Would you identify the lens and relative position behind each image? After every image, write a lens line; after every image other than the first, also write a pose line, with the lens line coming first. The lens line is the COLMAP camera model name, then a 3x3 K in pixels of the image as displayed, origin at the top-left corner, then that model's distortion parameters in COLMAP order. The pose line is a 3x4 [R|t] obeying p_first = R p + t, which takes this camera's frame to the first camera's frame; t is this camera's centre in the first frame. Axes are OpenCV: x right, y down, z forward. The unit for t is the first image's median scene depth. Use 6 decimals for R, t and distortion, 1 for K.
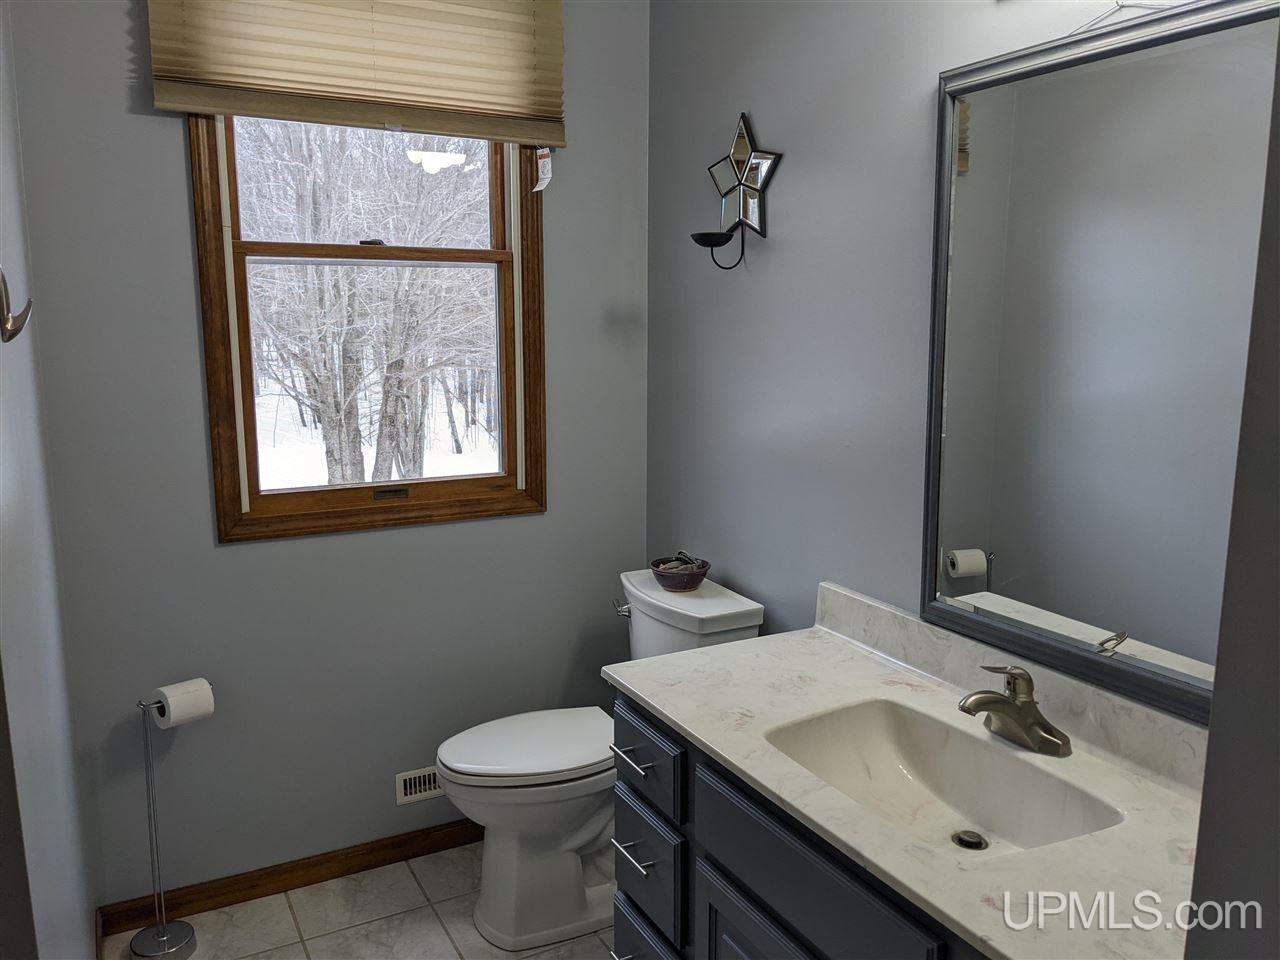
lens RADIAL K [[993.1, 0, 643.6], [0, 993.1, 472.7], [0, 0, 1]] dist [0.079516, -0.118122]
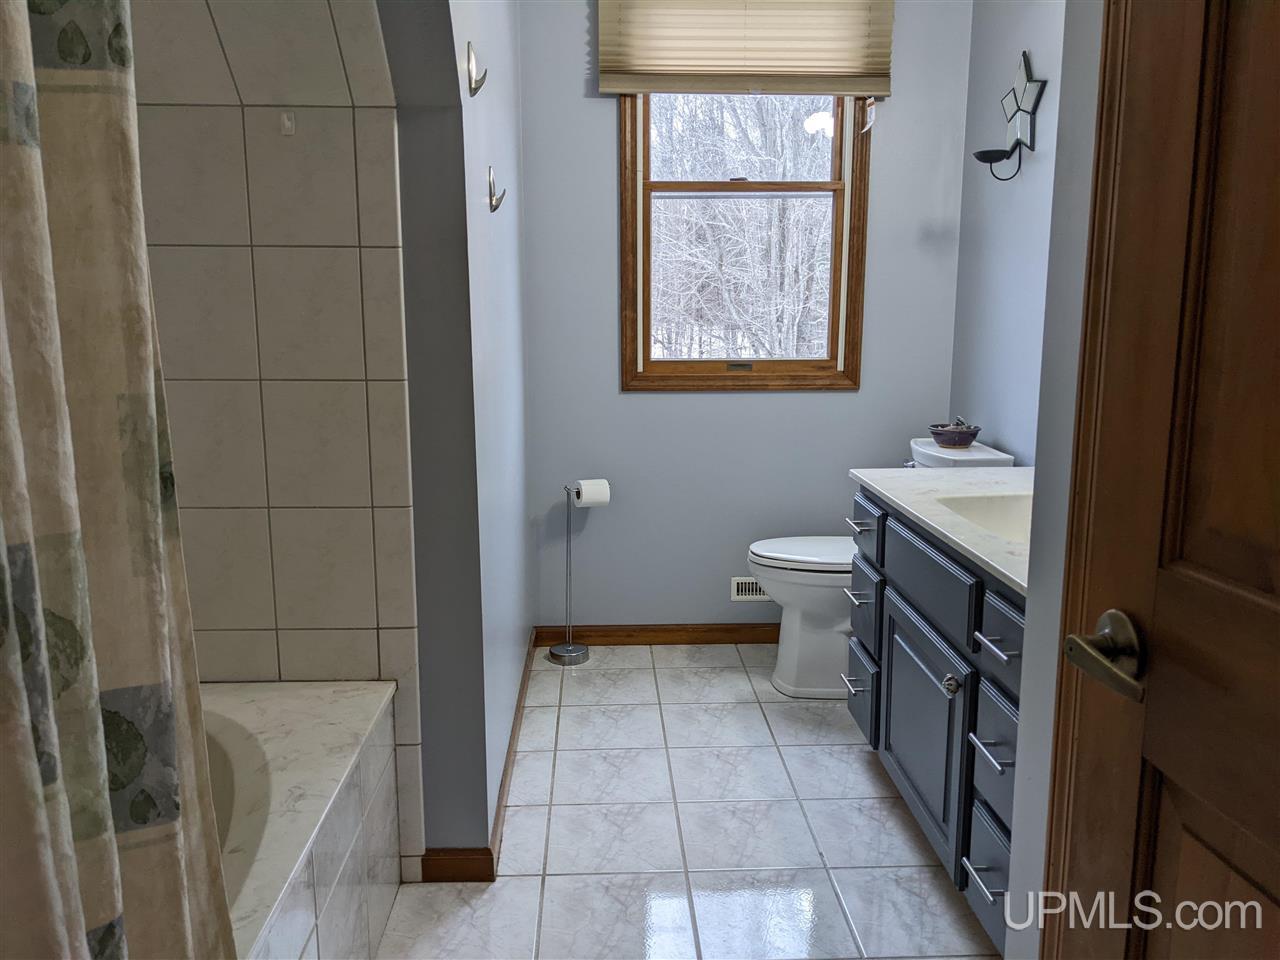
lens RADIAL K [[1007.6, 0, 645.7], [0, 1007.6, 471.1], [0, 0, 1]] dist [0.056762, -0.093094]
pose [[0.897923, 0.069757, -0.434590, 0.246152], [-0.069734, 0.997437, 0.016021, 0.155612], [0.434594, 0.015920, 0.900486, -0.294458]]
